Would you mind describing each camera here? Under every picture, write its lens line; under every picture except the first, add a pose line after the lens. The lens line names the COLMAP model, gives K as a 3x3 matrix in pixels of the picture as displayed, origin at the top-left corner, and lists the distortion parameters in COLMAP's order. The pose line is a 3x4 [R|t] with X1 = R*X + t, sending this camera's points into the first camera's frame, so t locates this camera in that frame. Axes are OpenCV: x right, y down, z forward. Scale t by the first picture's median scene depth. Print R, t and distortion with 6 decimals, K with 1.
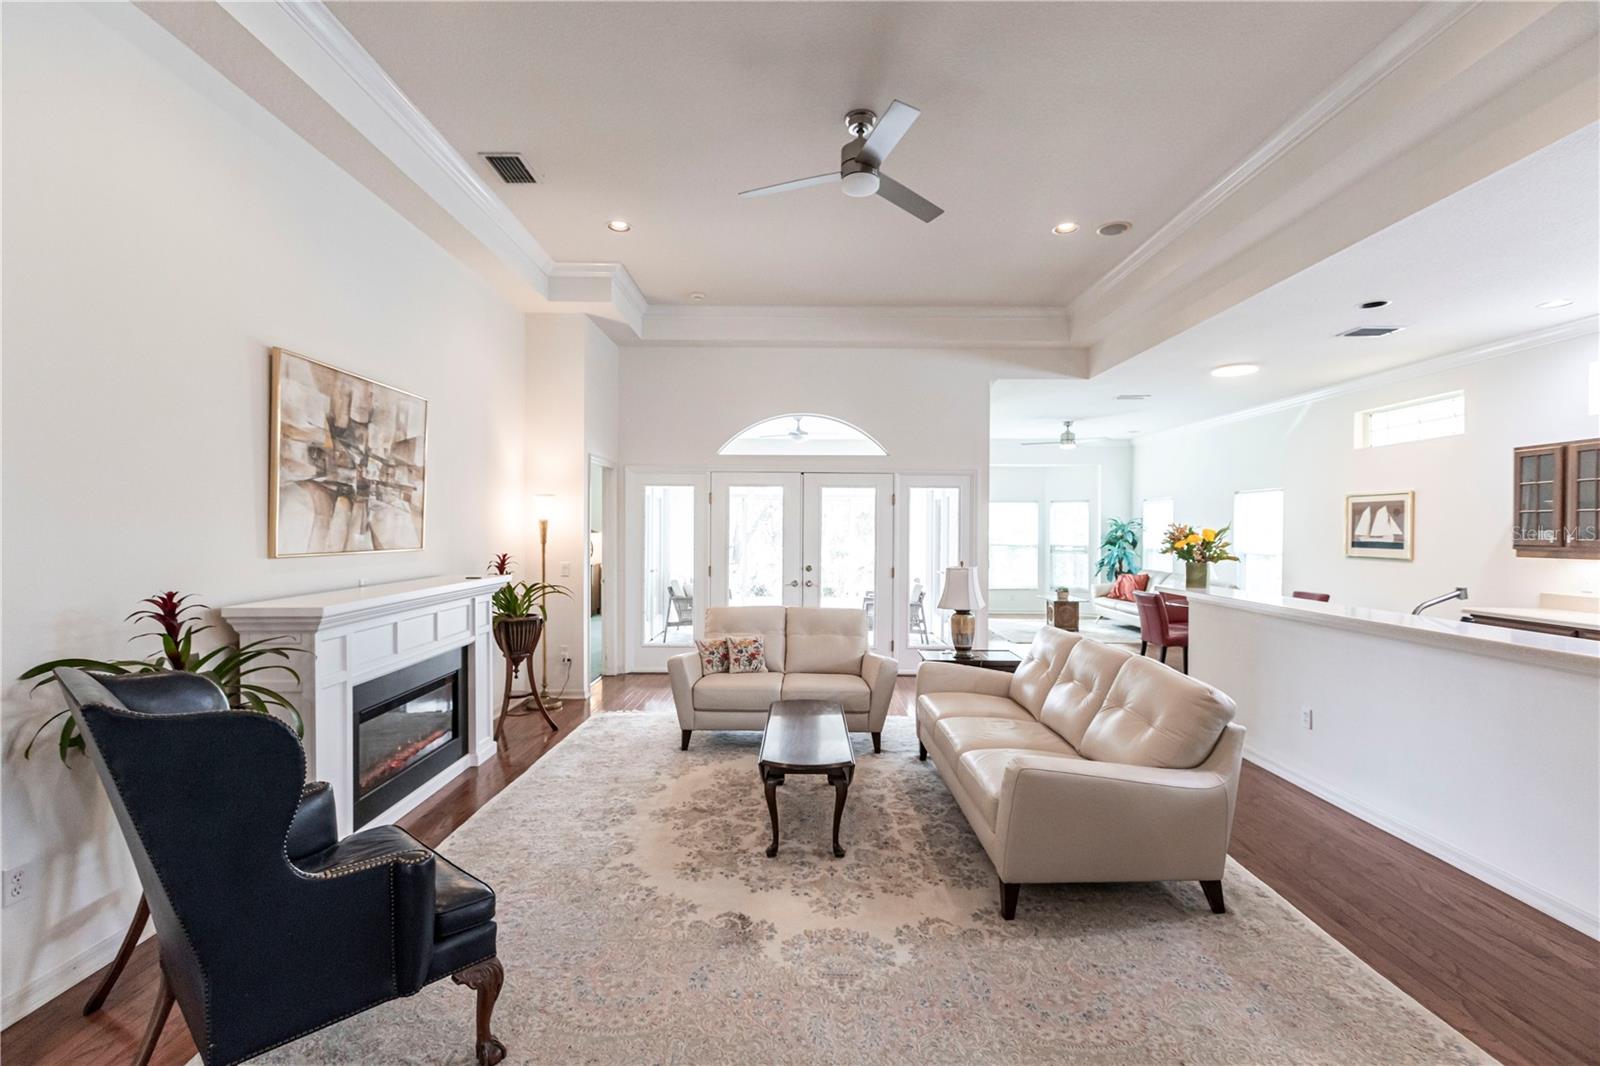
lens RADIAL K [[711.0, 0, 800.0], [0, 711.0, 533.0], [0, 0, 1]] dist [0.003934, -0.000875]
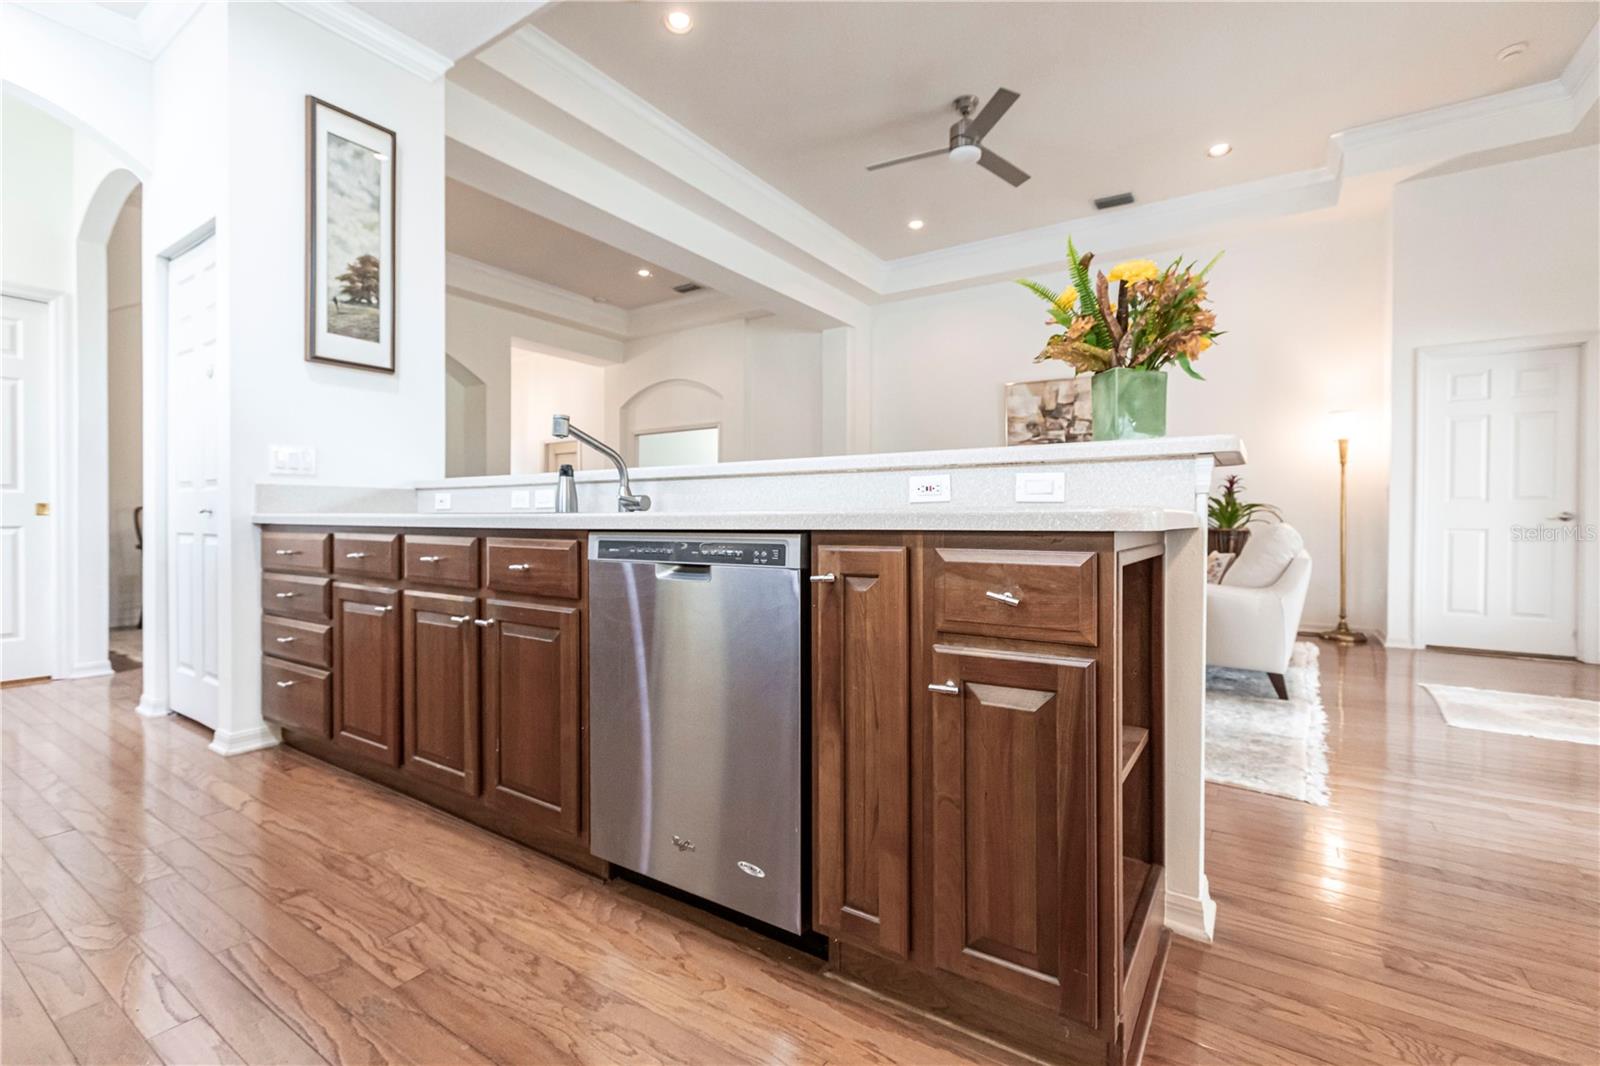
lens RADIAL K [[717.4, 0, 802.5], [0, 717.4, 521.2], [0, 0, 1]] dist [0.001357, 0.000077]
pose [[-0.554807, -0.007364, -0.831946, 1.132838], [-0.013495, 0.999909, 0.000148, 0.136762], [0.831869, 0.011309, -0.554856, 1.293881]]
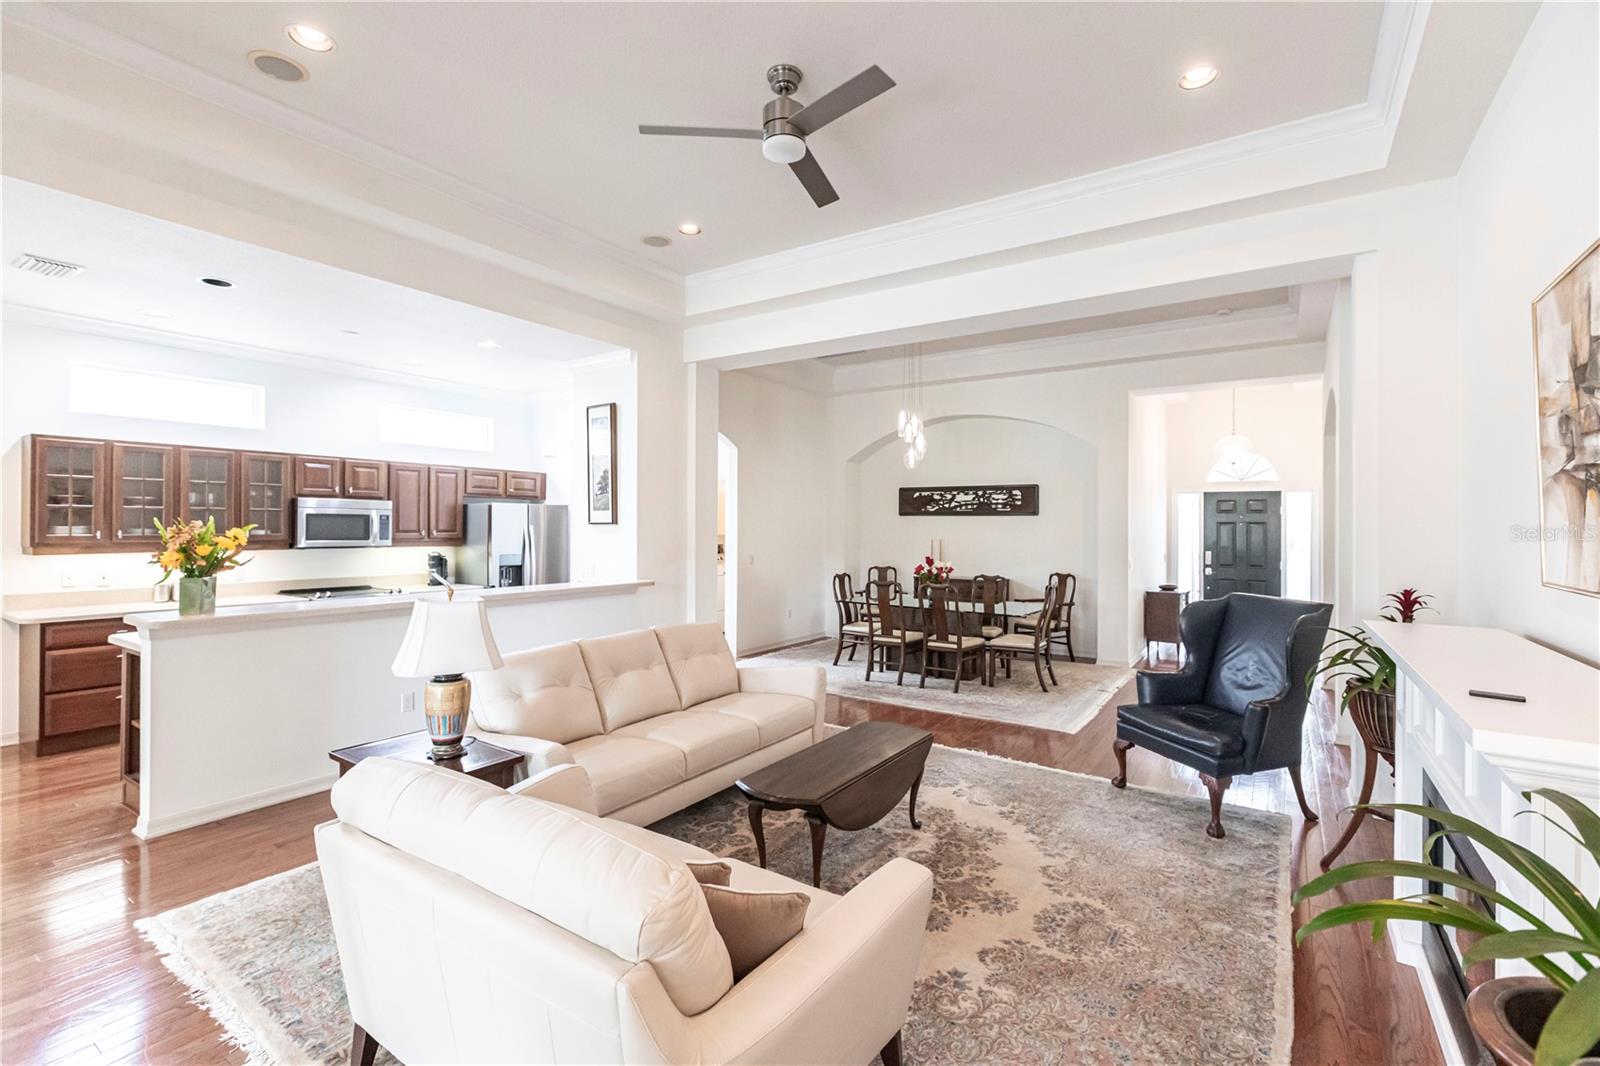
lens RADIAL K [[717.4, 0, 802.5], [0, 717.4, 521.2], [0, 0, 1]] dist [0.001357, 0.000077]
pose [[-0.829047, -0.005291, 0.559154, -0.388553], [-0.006349, 0.999980, 0.000049, -0.019799], [-0.559143, -0.003509, -0.829064, 1.525267]]
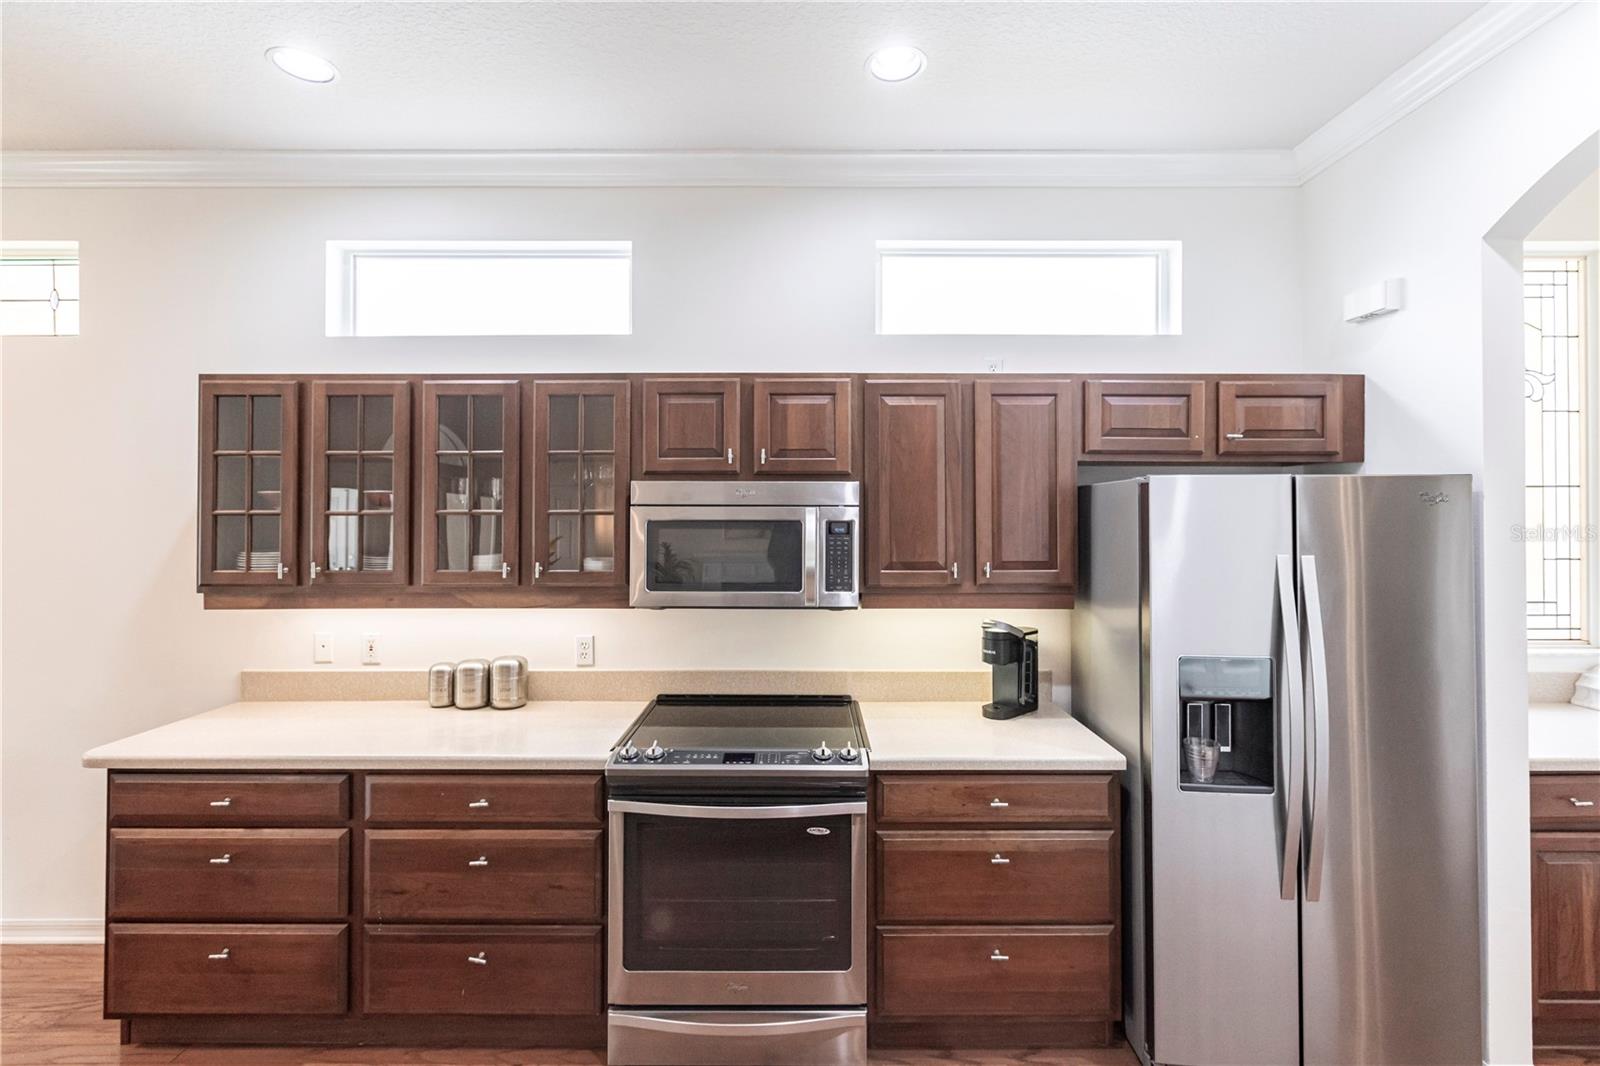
lens RADIAL K [[731.0, 0, 800.3], [0, 731.0, 507.2], [0, 0, 1]] dist [0.001316, 0.000112]
pose [[0.002911, 0.006543, 0.999974, 0.666373], [0.004974, 0.999966, -0.006558, -0.034976], [-0.999983, 0.004993, 0.002879, 0.768861]]
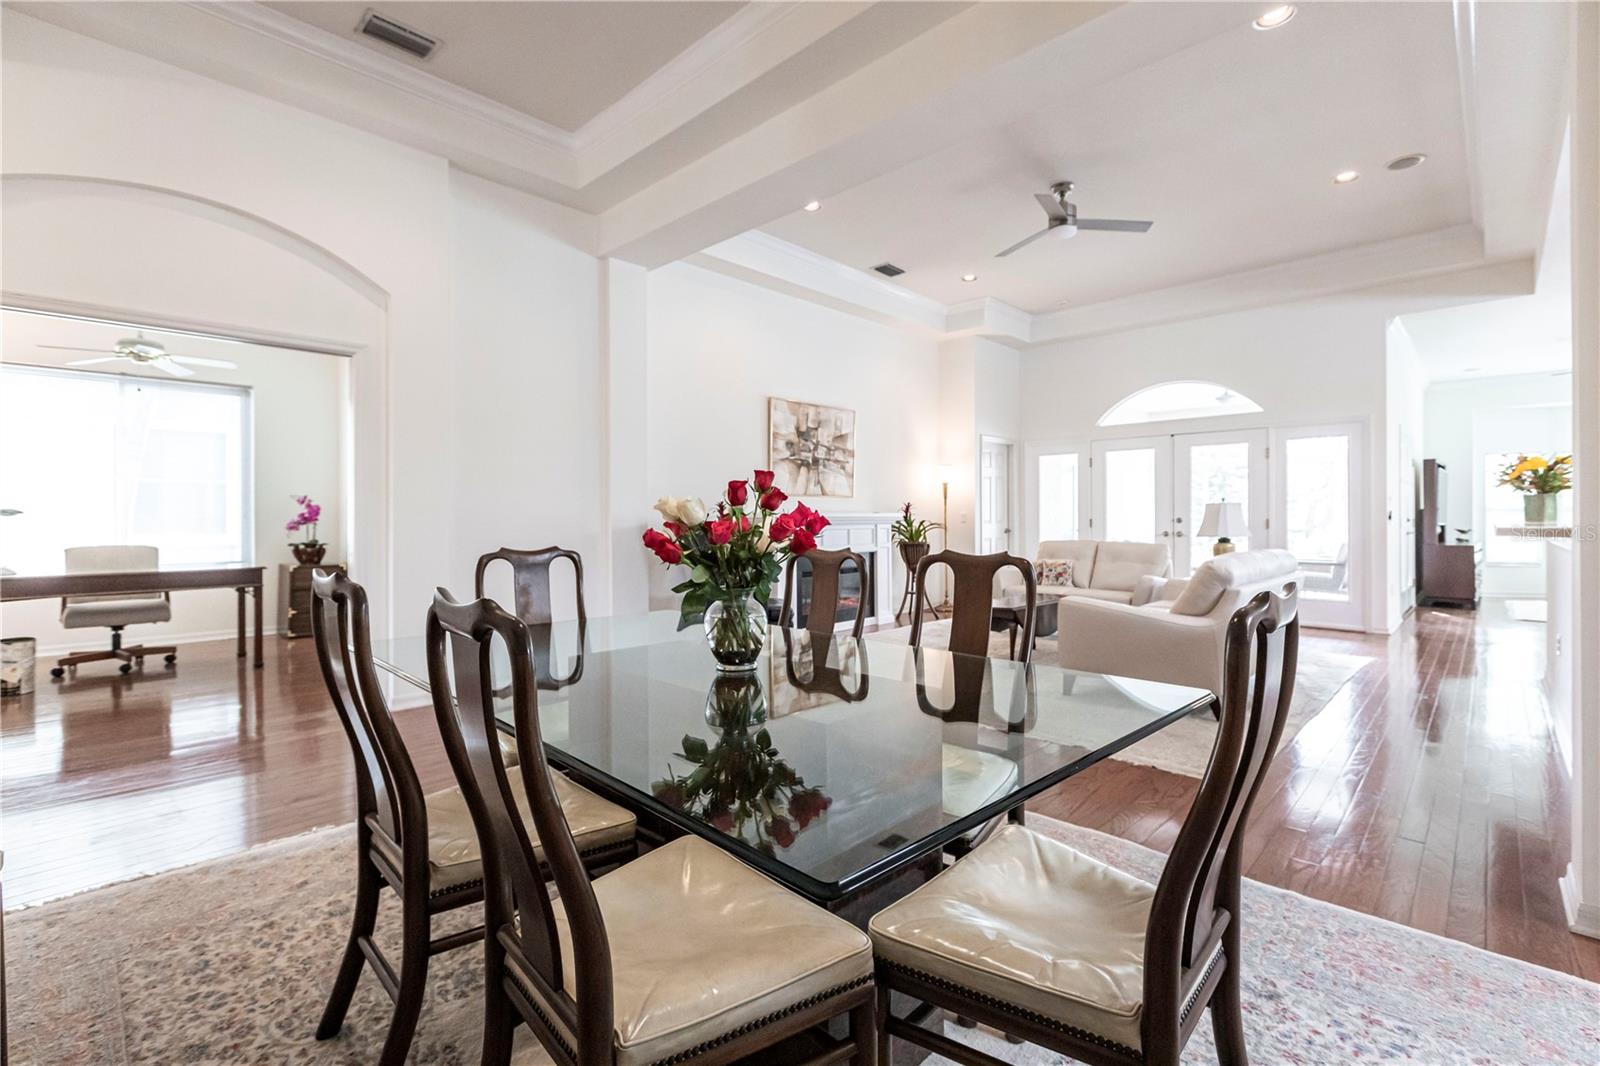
lens RADIAL K [[717.4, 0, 802.5], [0, 717.4, 521.2], [0, 0, 1]] dist [0.001357, 0.000077]
pose [[0.719759, -0.005055, -0.694206, 0.629476], [0.002306, 0.999985, -0.004891, 0.094771], [0.694221, 0.001920, 0.719760, -0.371731]]
